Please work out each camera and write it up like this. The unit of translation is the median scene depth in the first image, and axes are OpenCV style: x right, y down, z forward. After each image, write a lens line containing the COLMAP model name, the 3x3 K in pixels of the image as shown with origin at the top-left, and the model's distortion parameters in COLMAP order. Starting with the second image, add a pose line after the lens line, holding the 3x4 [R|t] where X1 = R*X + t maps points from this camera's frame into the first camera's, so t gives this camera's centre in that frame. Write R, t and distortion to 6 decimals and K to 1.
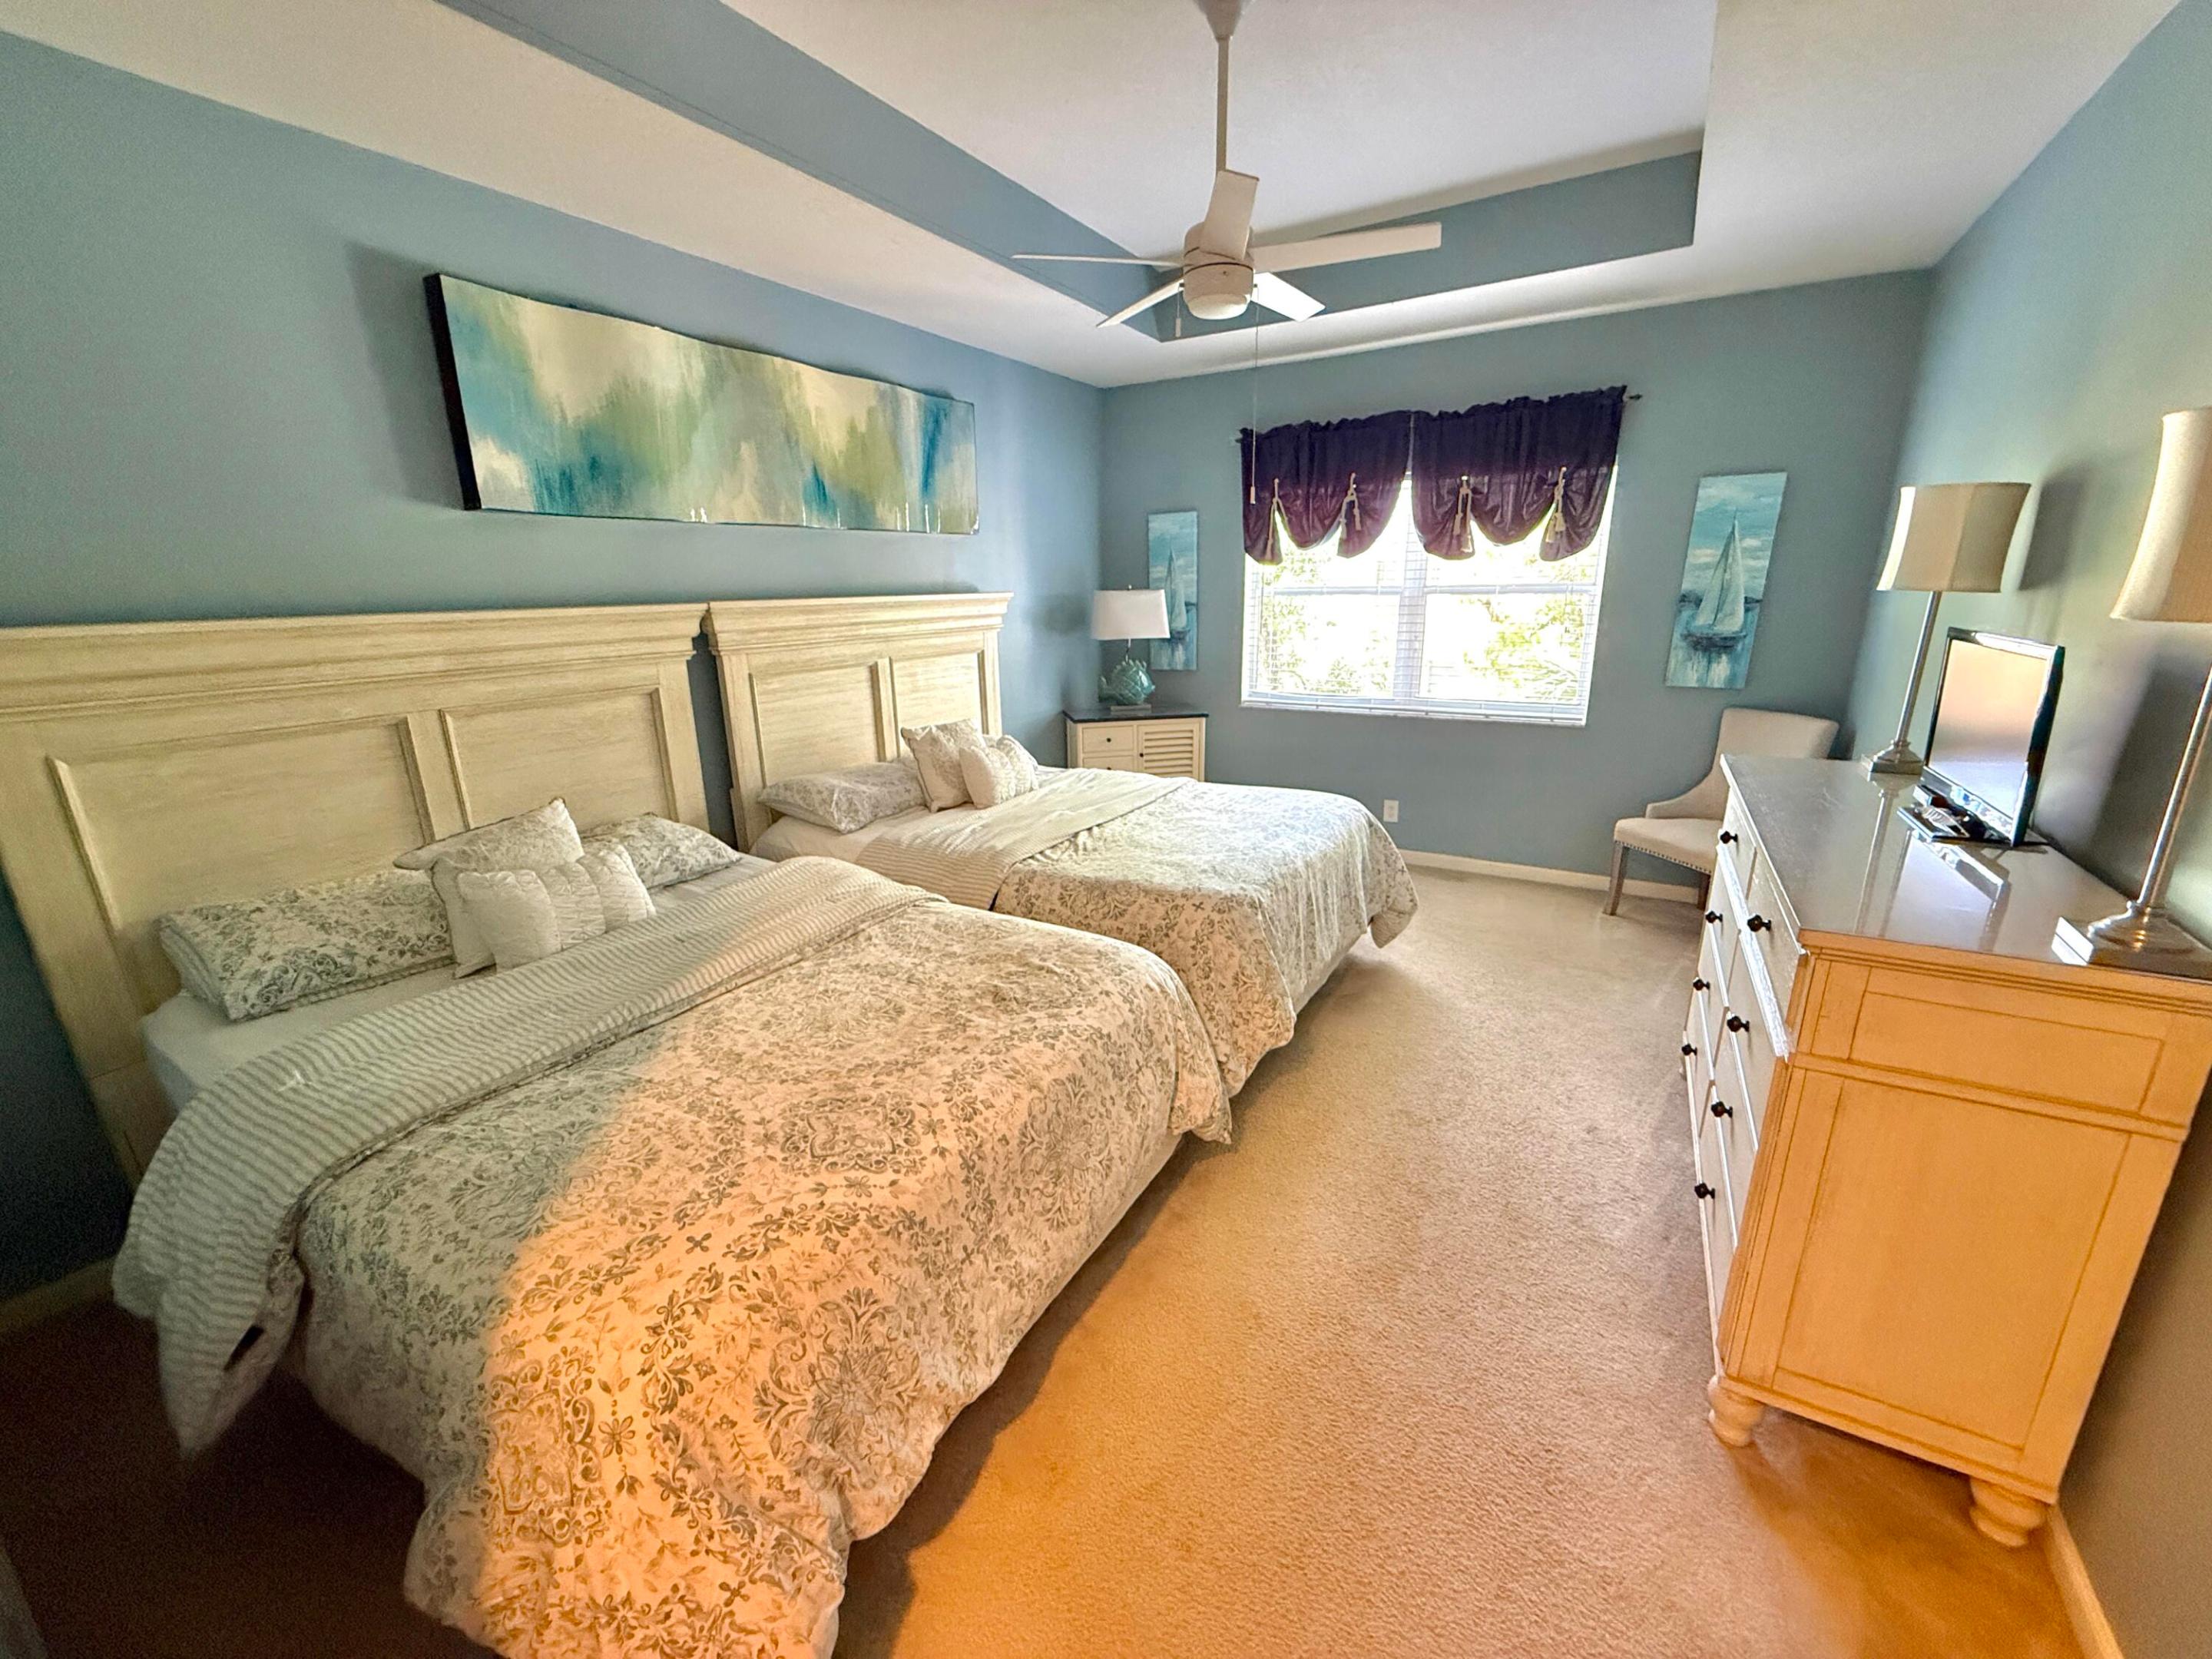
lens RADIAL K [[877.4, 0, 1102.7], [0, 877.4, 824.6], [0, 0, 1]] dist [-0.002254, 0.000783]
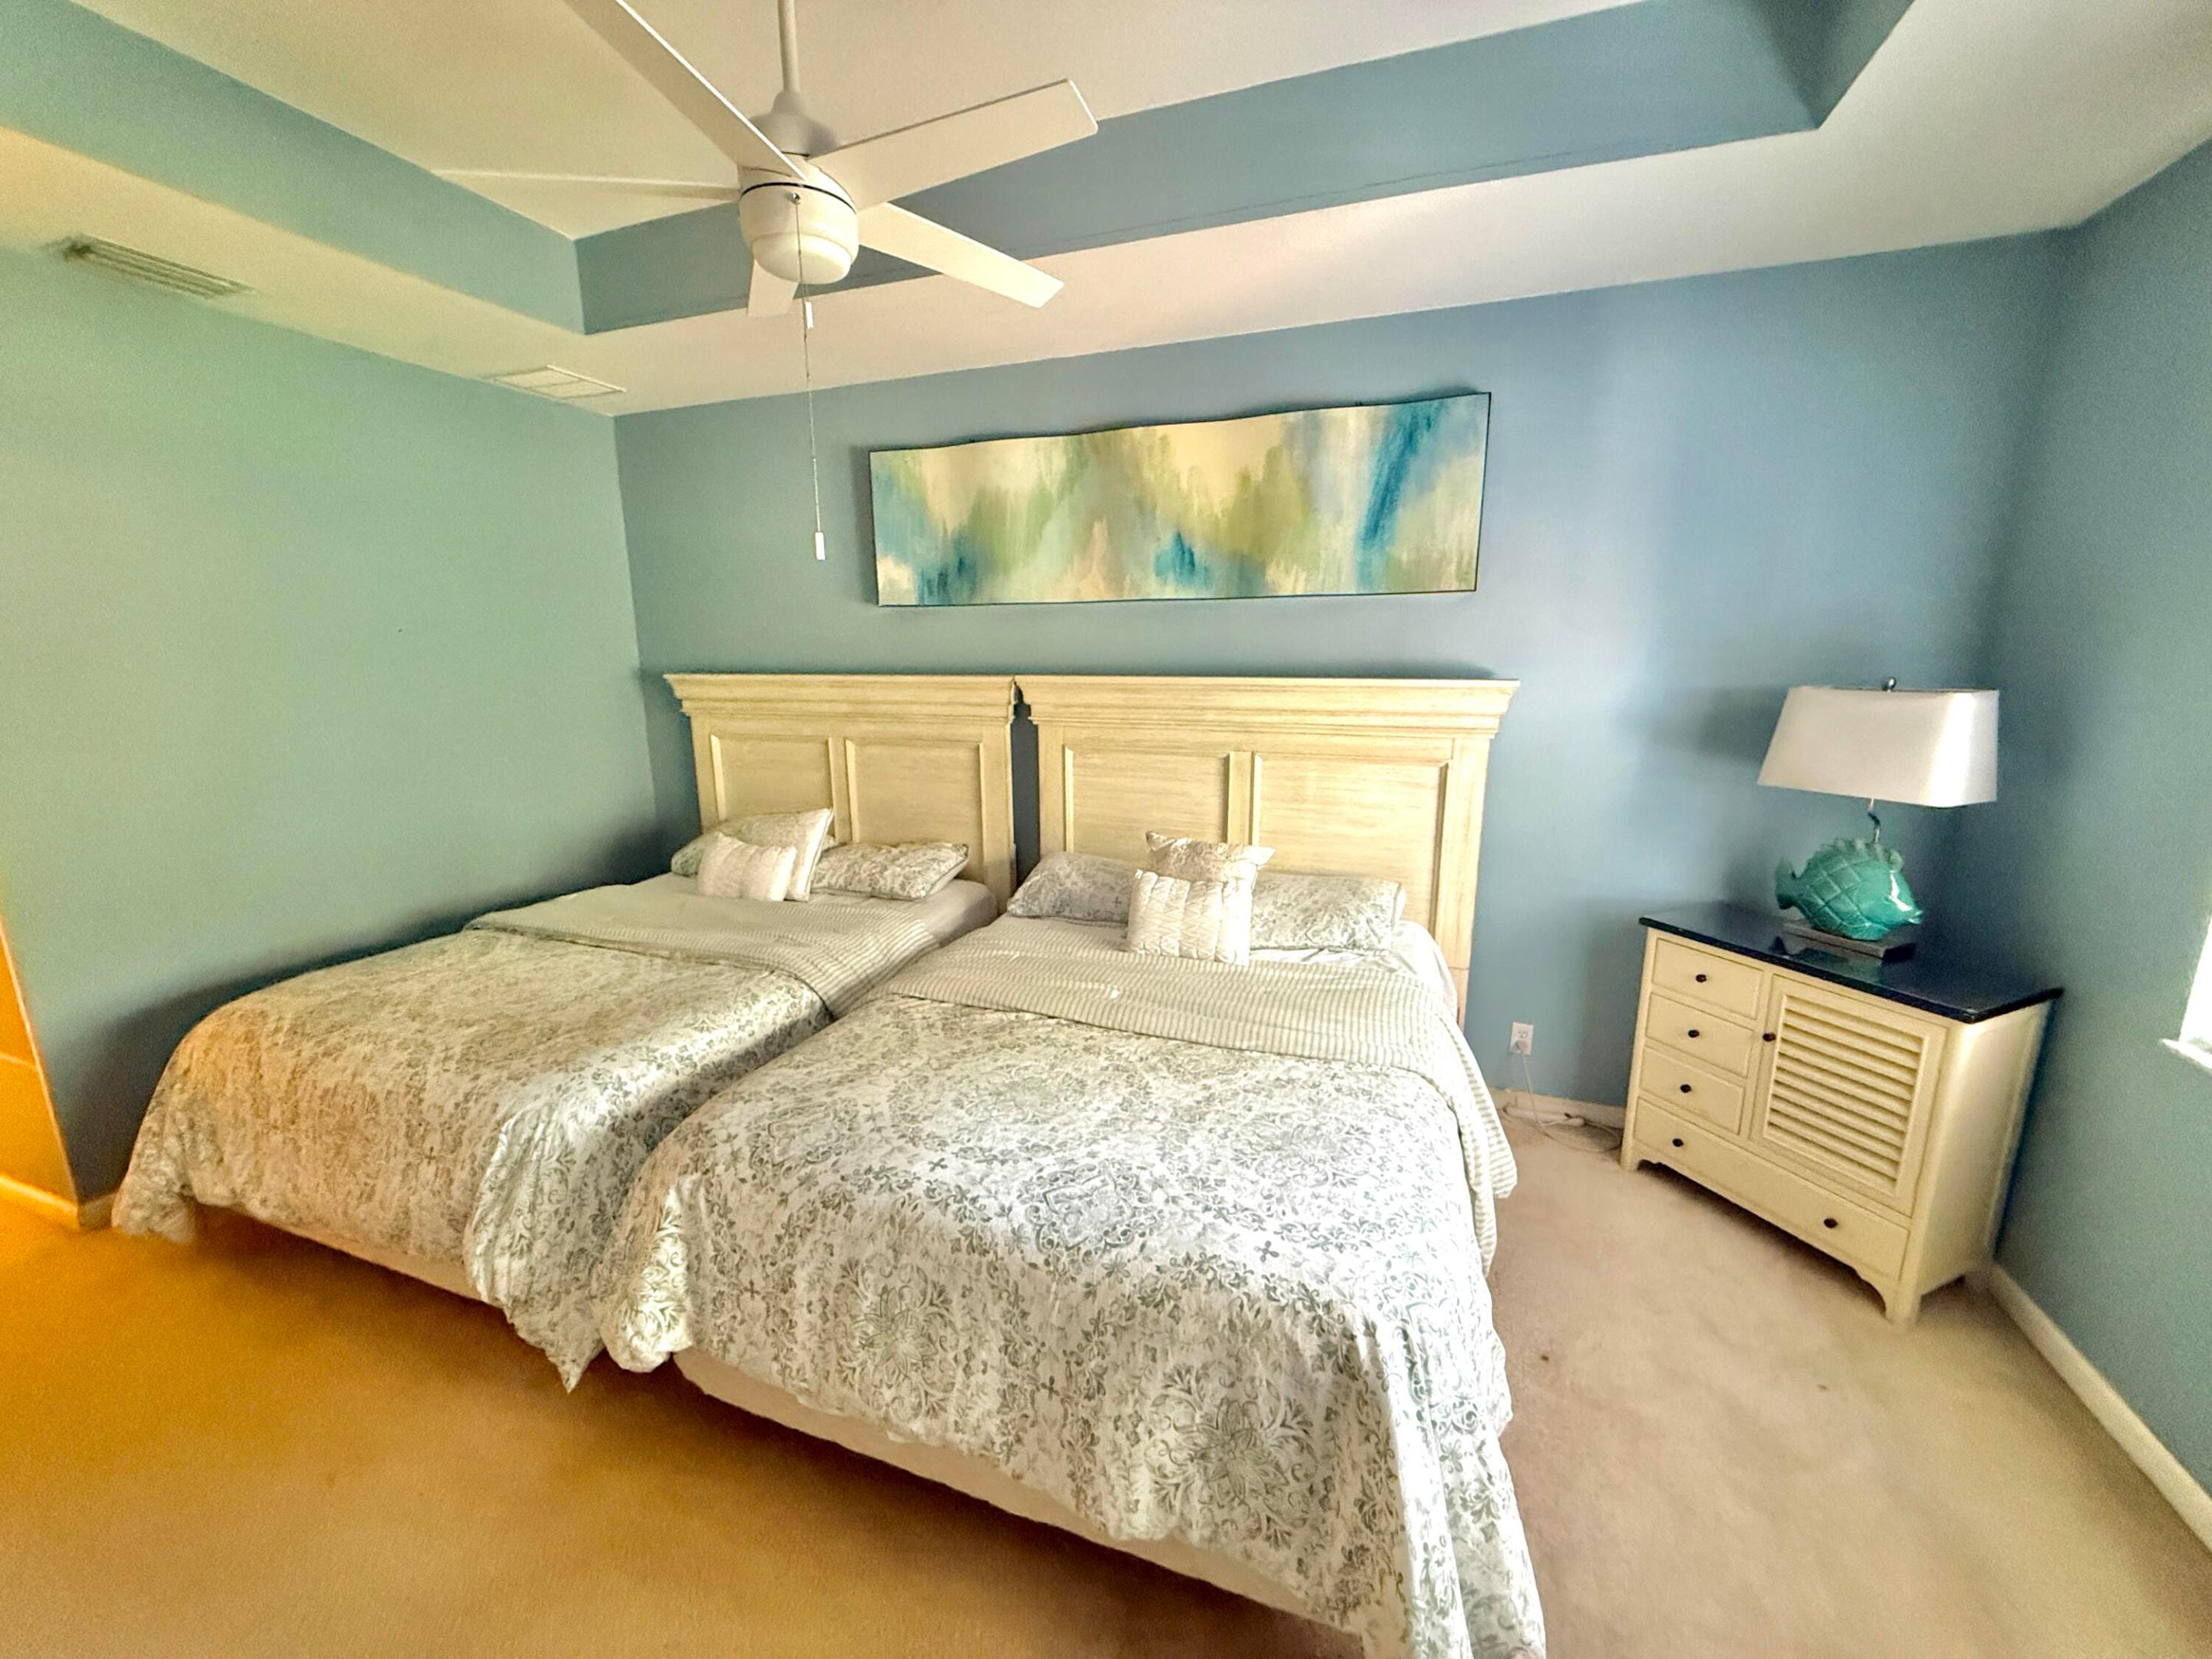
lens RADIAL K [[877.4, 0, 1101.1], [0, 877.4, 832.4], [0, 0, 1]] dist [-0.002254, 0.000783]
pose [[0.187492, 0.220738, -0.957142, 0.659678], [-0.262090, 0.950338, 0.167829, -0.275432], [0.946655, 0.219390, 0.236034, 0.869932]]
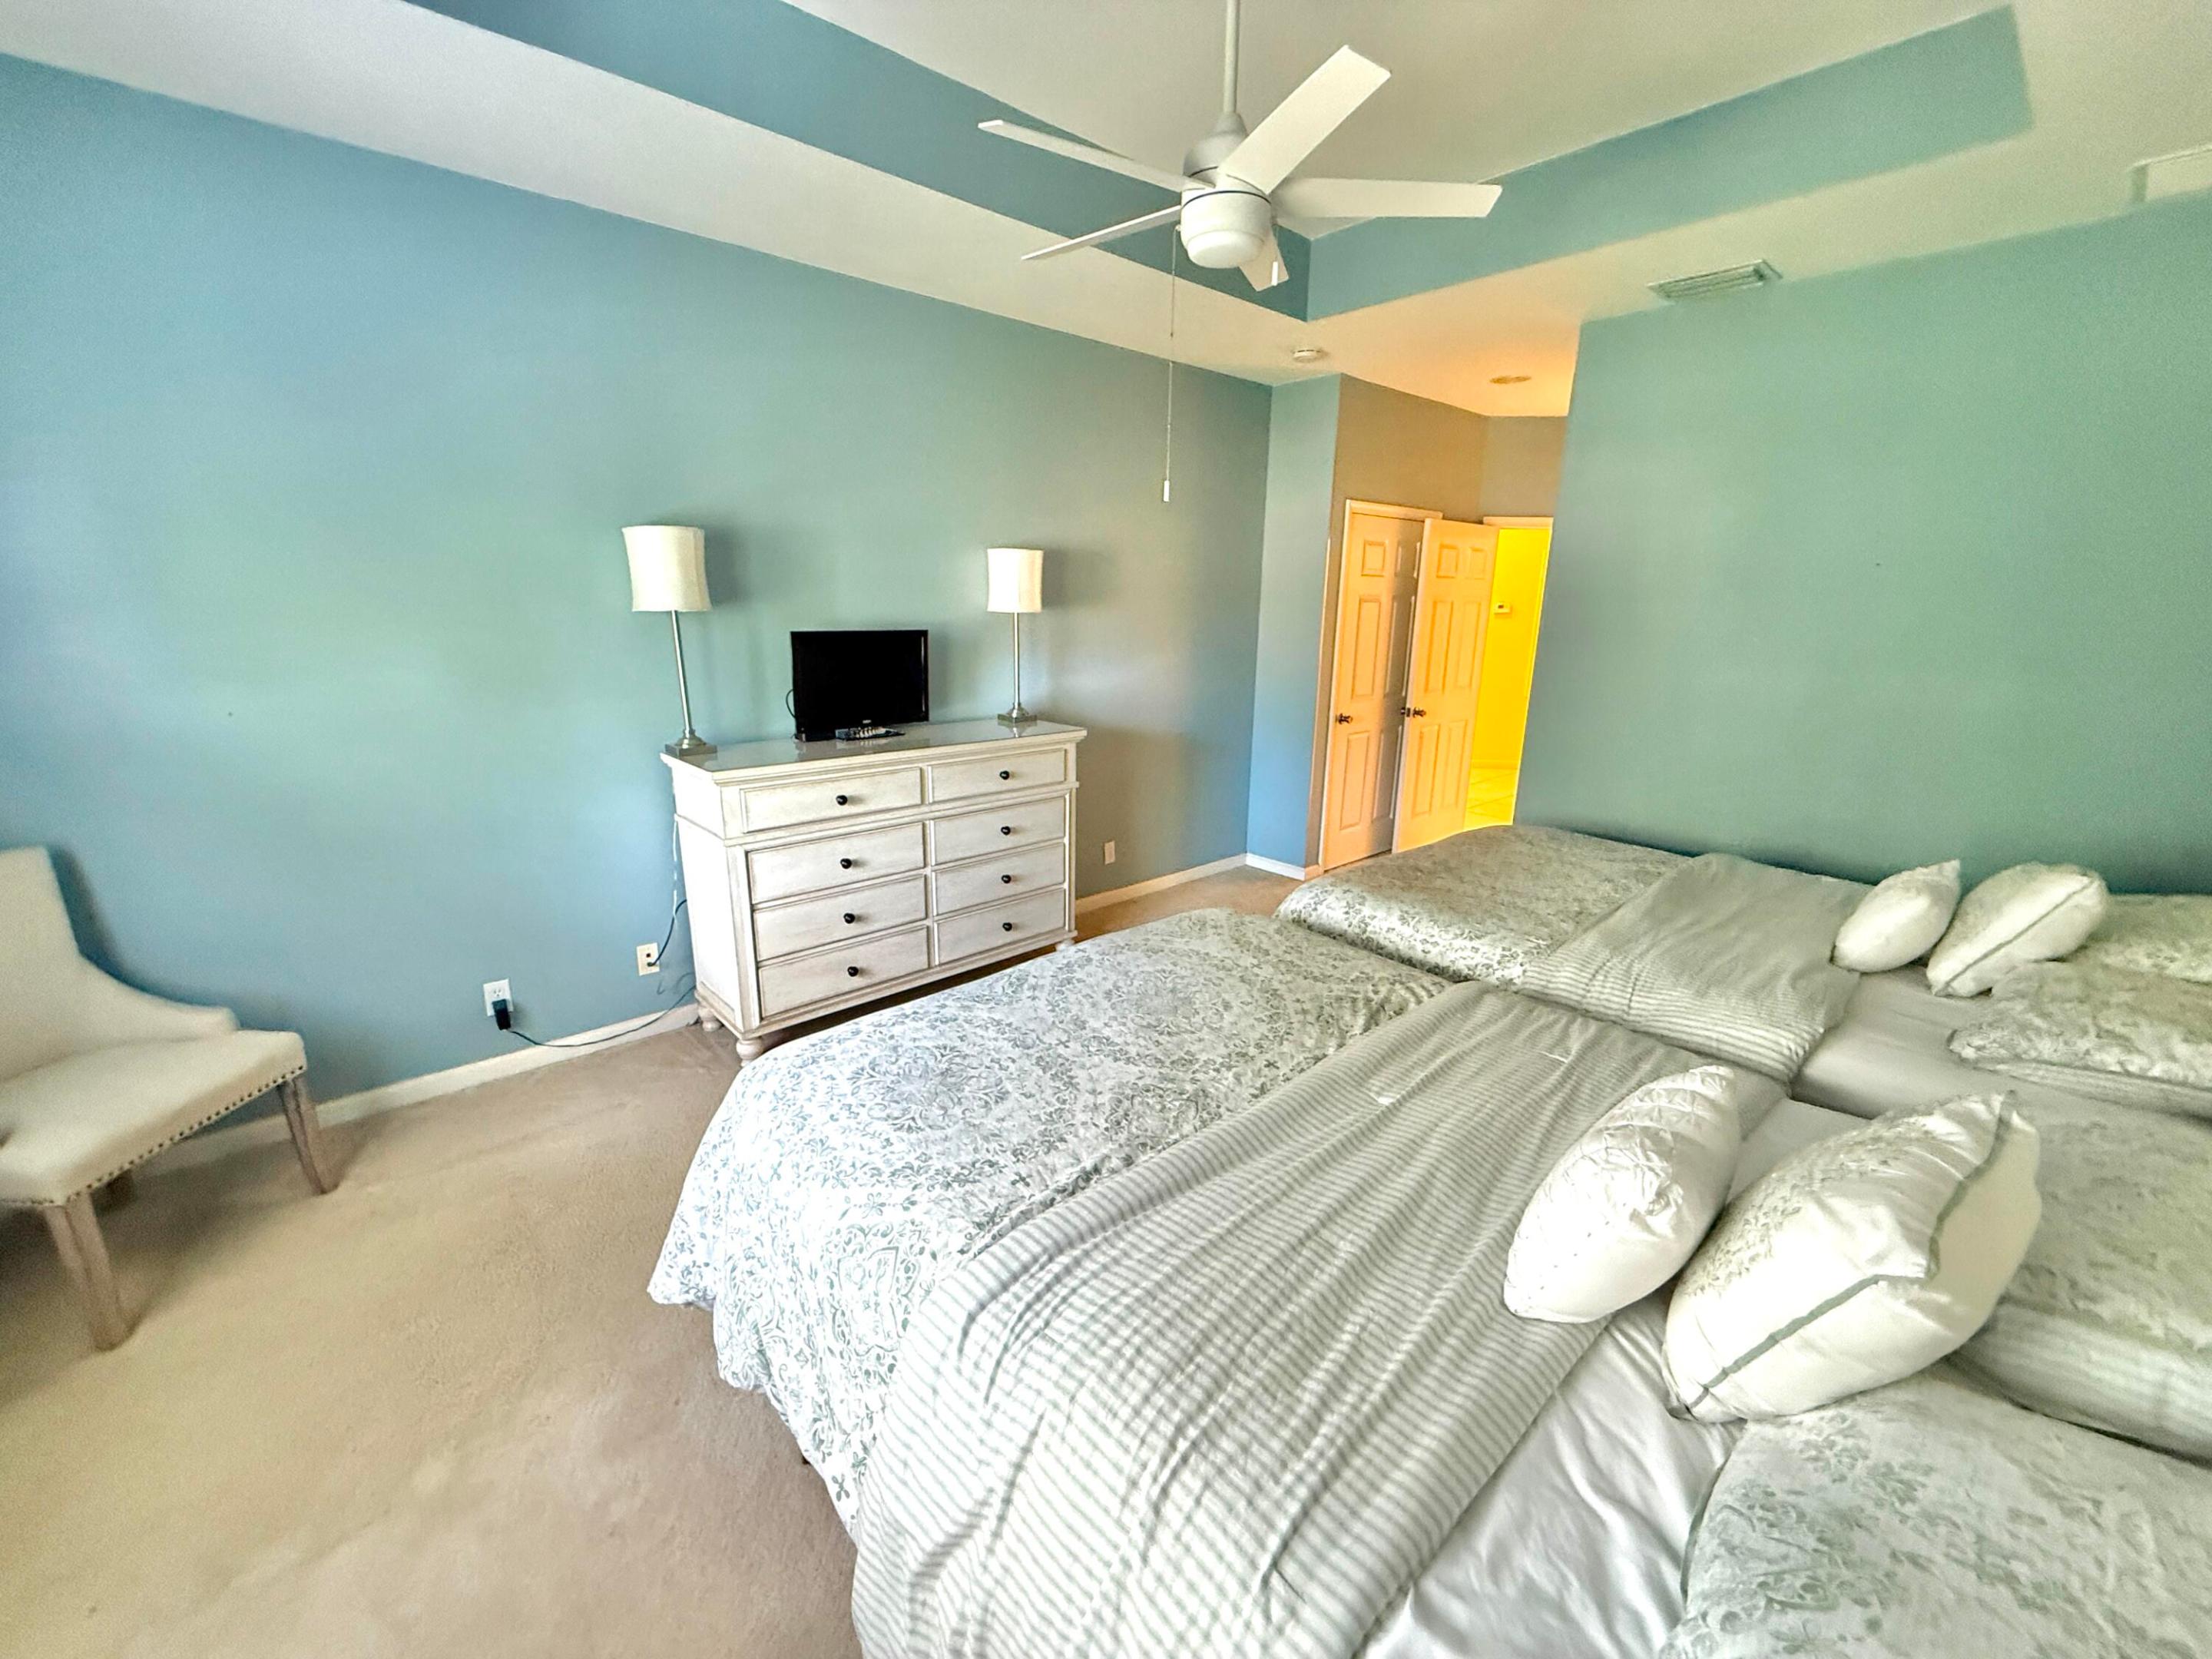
lens RADIAL K [[877.4, 0, 1098.7], [0, 877.4, 834.7], [0, 0, 1]] dist [-0.002254, 0.000783]
pose [[-0.954426, -0.066665, 0.290908, -0.013460], [0.089032, 0.866754, 0.490725, -0.404378], [-0.284860, 0.494261, -0.821317, 1.468109]]
